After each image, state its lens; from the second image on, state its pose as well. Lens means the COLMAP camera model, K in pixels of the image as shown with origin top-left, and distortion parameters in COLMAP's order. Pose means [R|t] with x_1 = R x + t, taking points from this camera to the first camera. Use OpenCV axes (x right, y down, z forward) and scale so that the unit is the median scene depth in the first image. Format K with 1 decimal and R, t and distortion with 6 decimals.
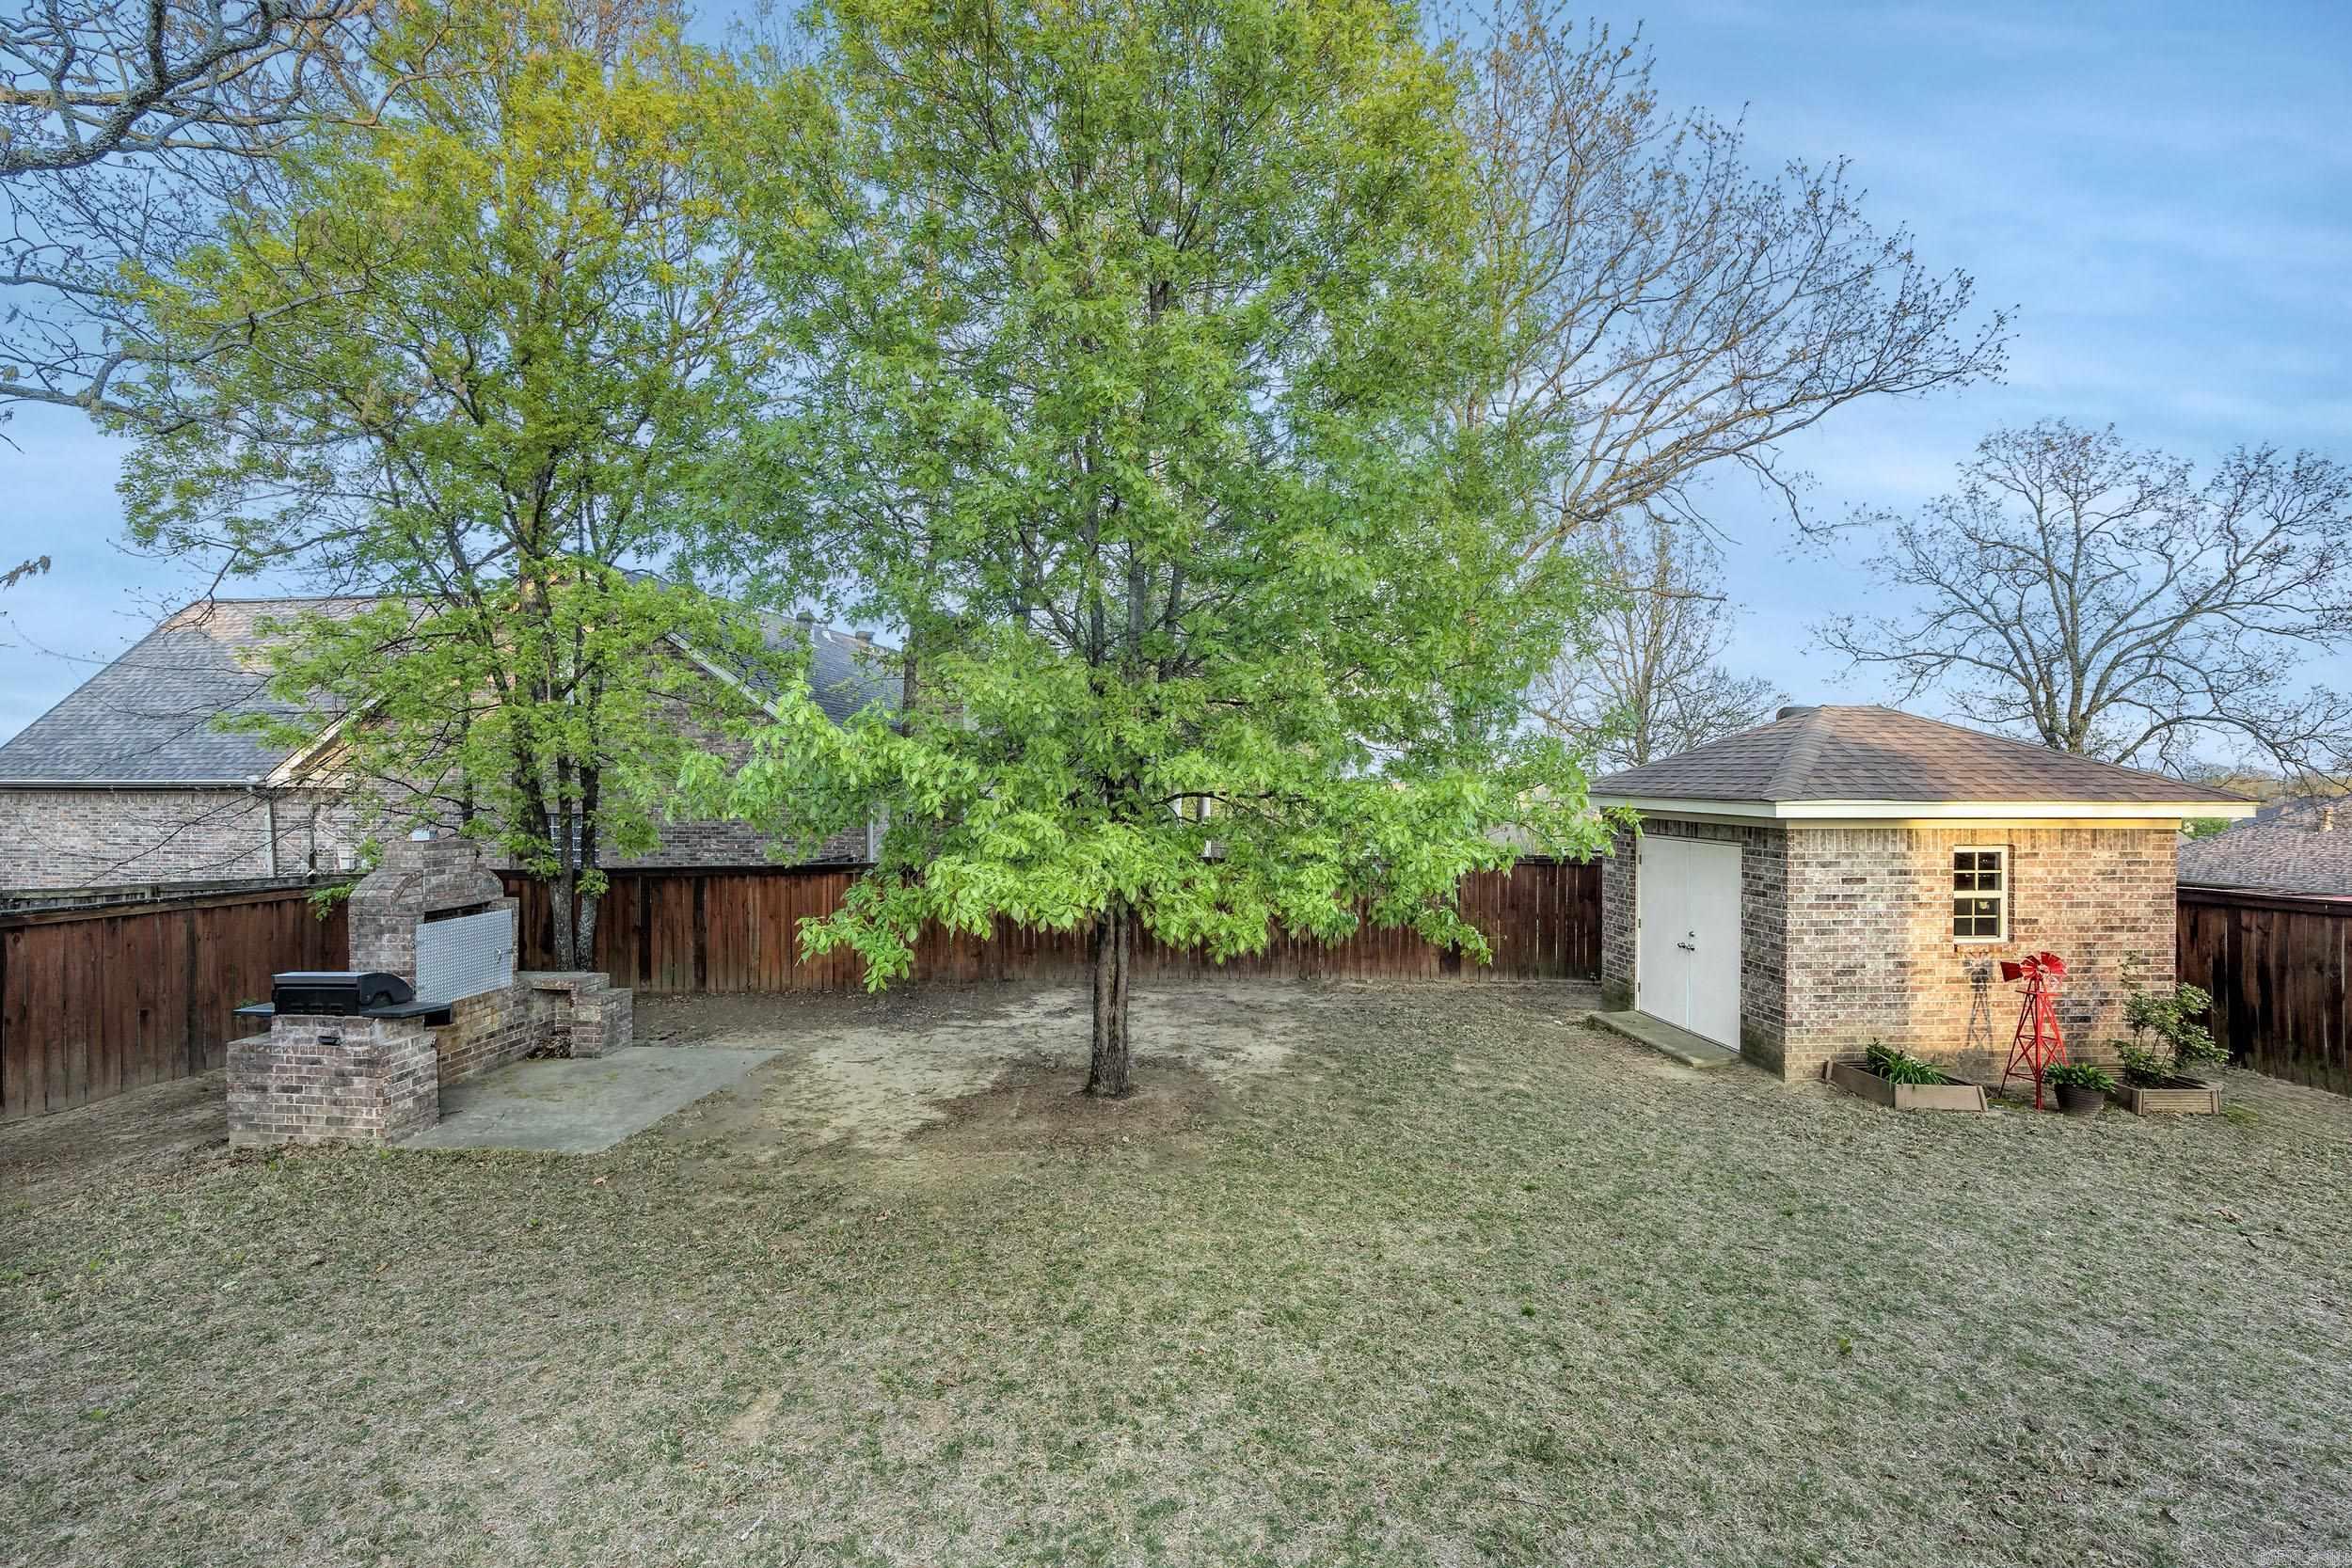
lens RADIAL K [[994.9, 0, 1176.0], [0, 994.9, 784.0], [0, 0, 1]] dist [-0.000031, -0.000207]
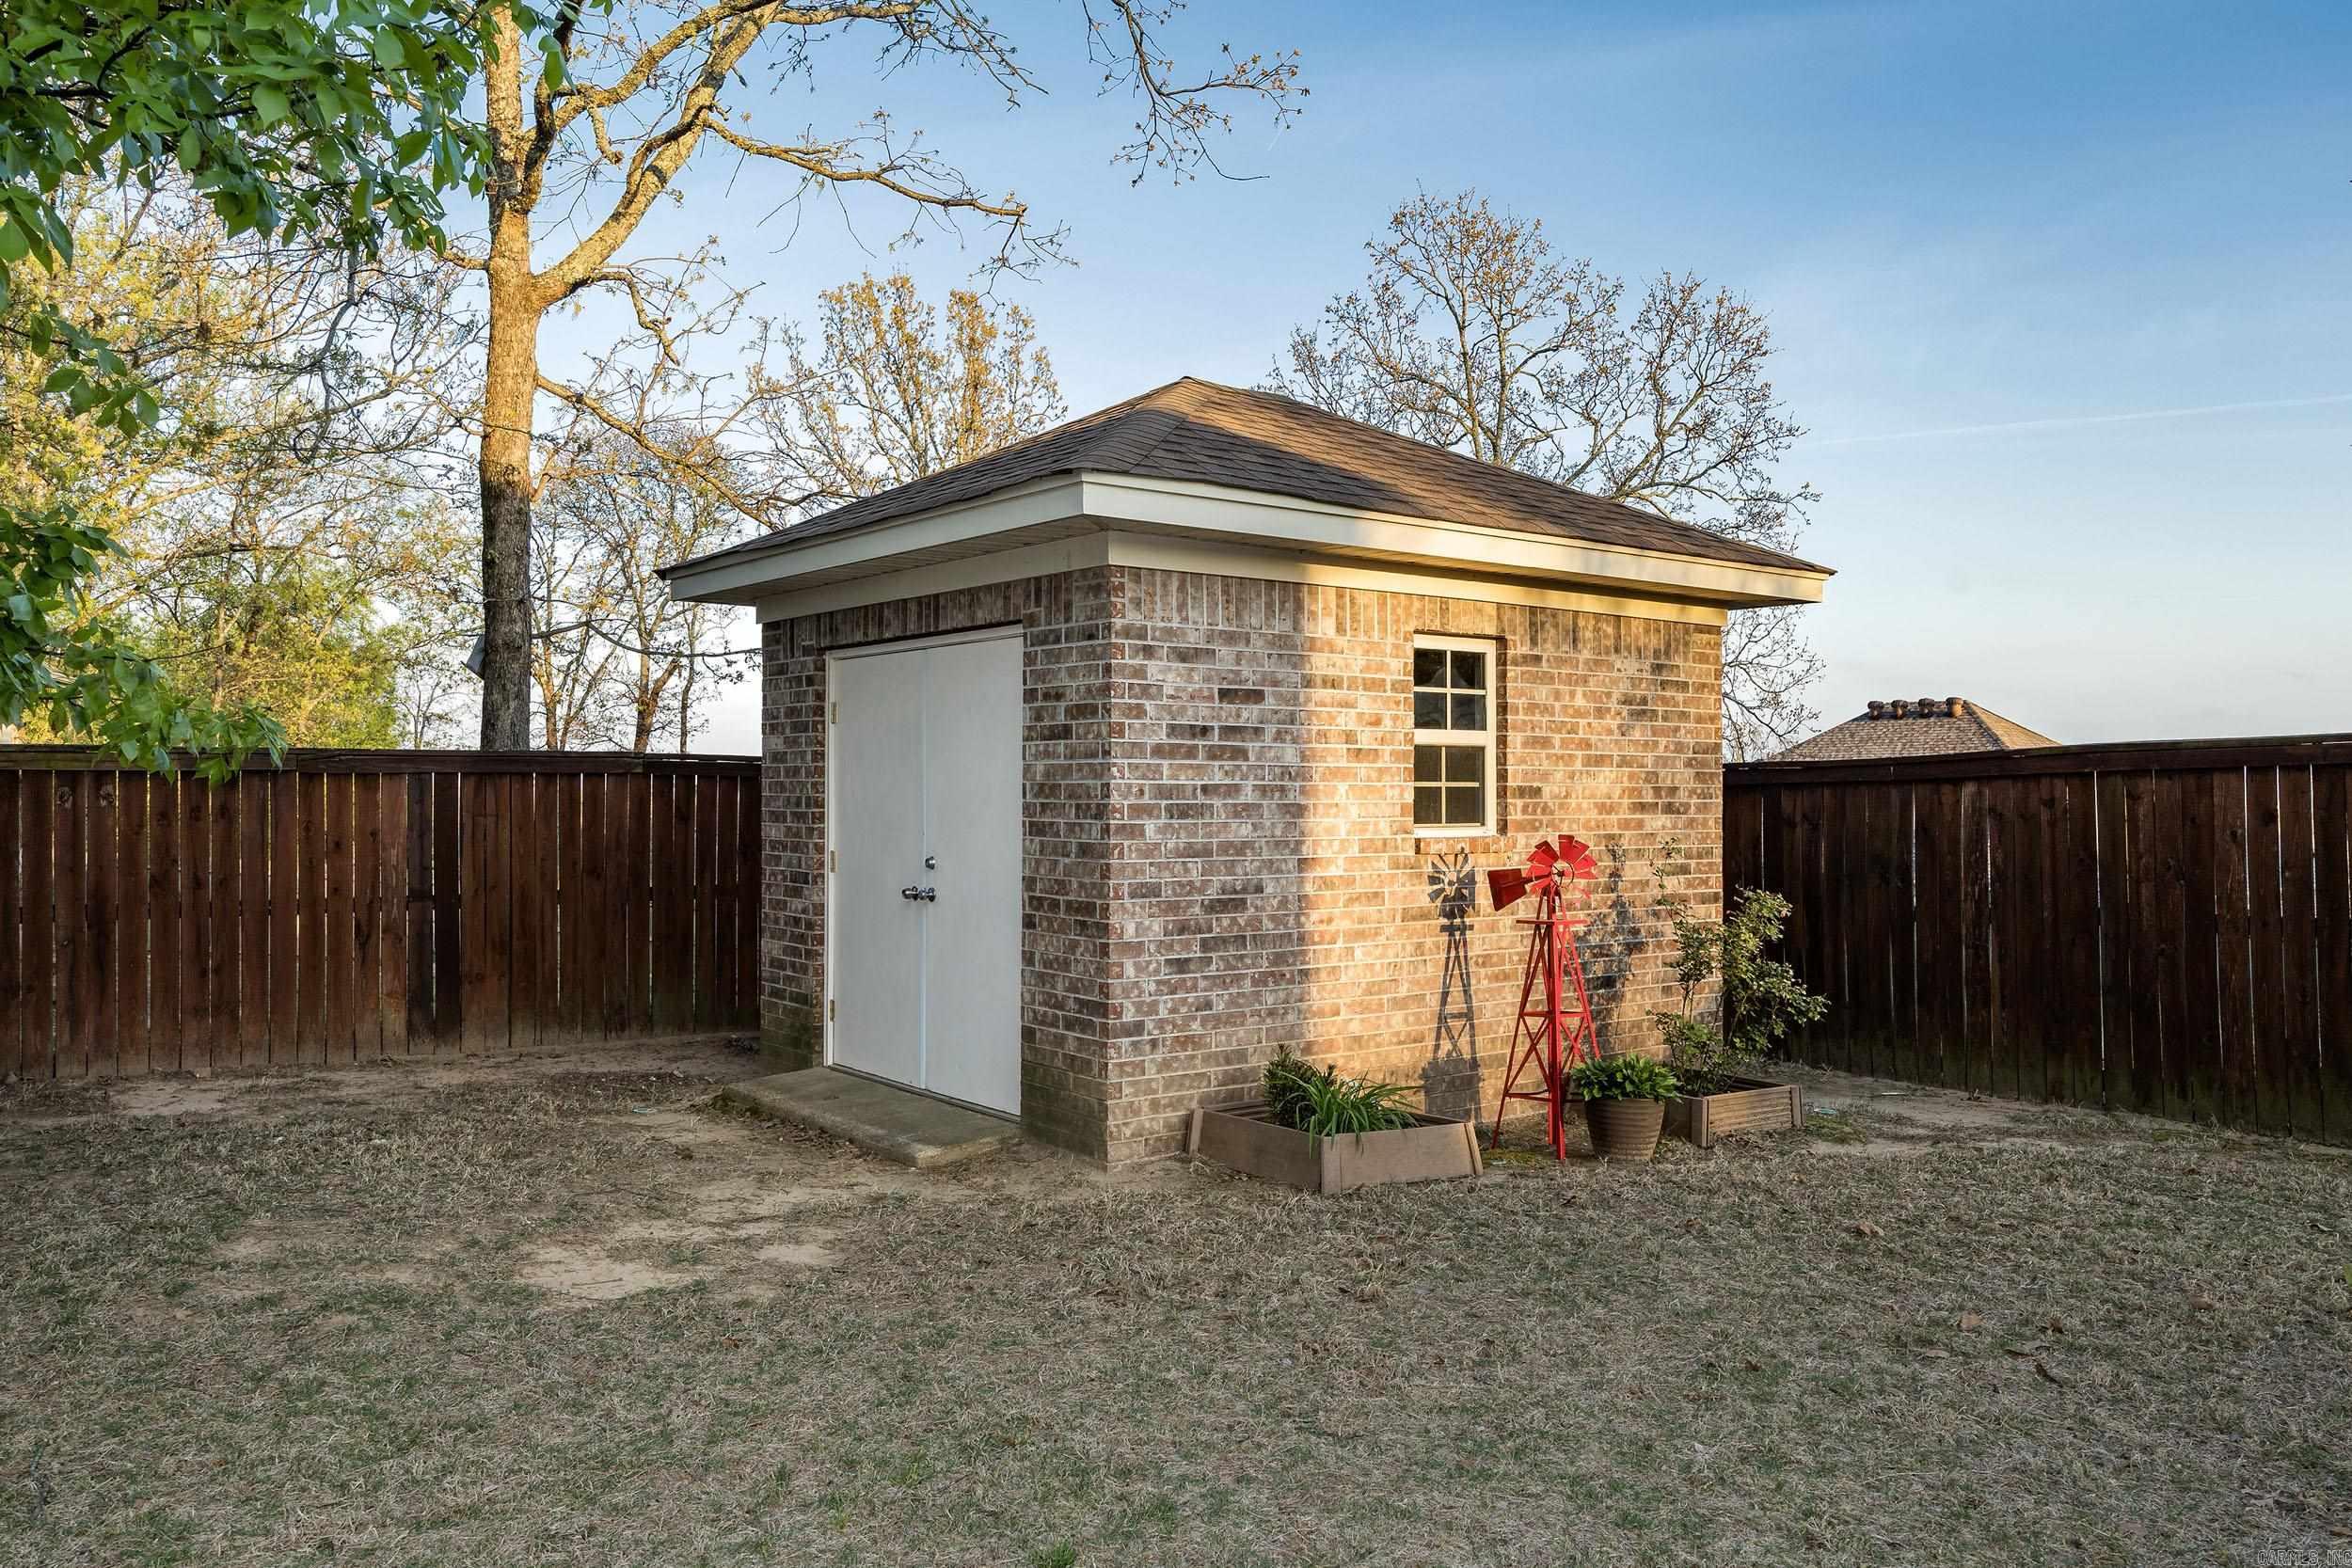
lens RADIAL K [[1640.4, 0, 1181.0], [0, 1640.4, 738.9], [0, 0, 1]] dist [-0.000592, -0.001460]
pose [[0.846296, 0.020494, 0.532319, 0.263091], [0.002377, 0.999104, -0.042244, 0.144870], [-0.532708, 0.037016, 0.845489, 0.386825]]
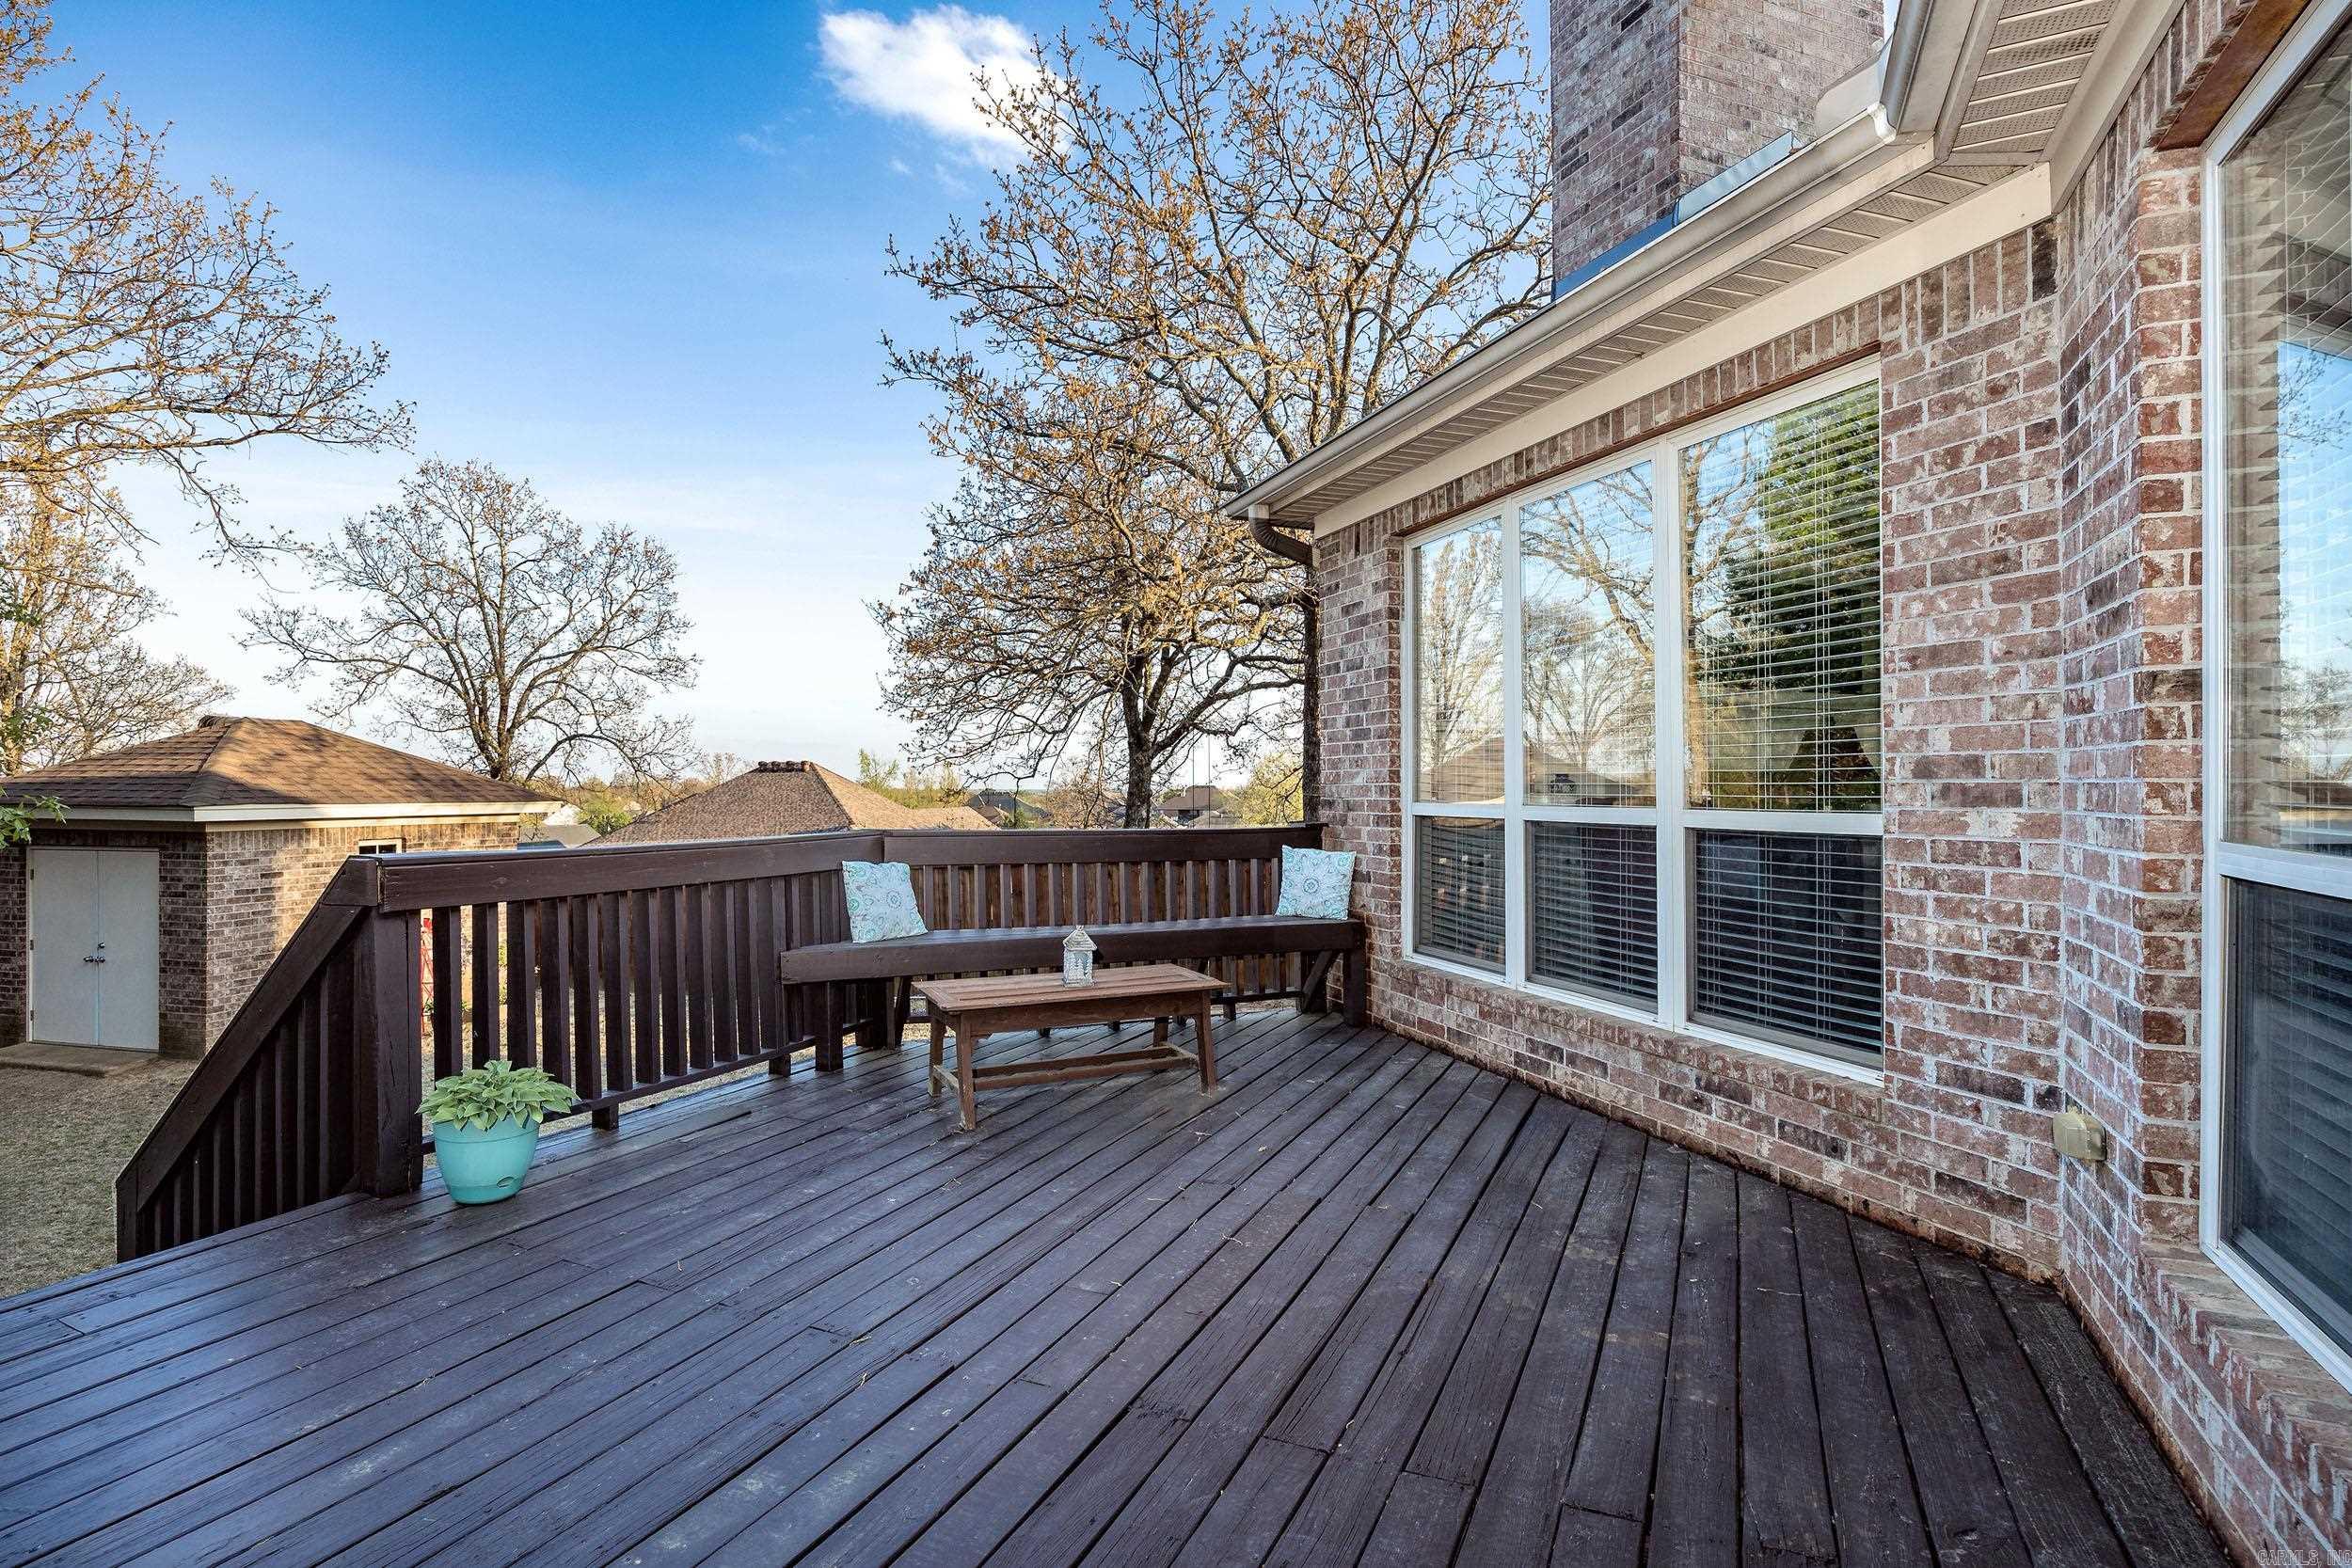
lens RADIAL K [[1169.2, 0, 1176.0], [0, 1169.2, 784.0], [0, 0, 1]] dist [-0.000953, -0.002367]
pose [[0.334385, -0.000088, 0.942437, -0.233438], [0.005373, 0.999984, -0.001813, 0.000308], [-0.942421, 0.005670, 0.334380, -0.424205]]
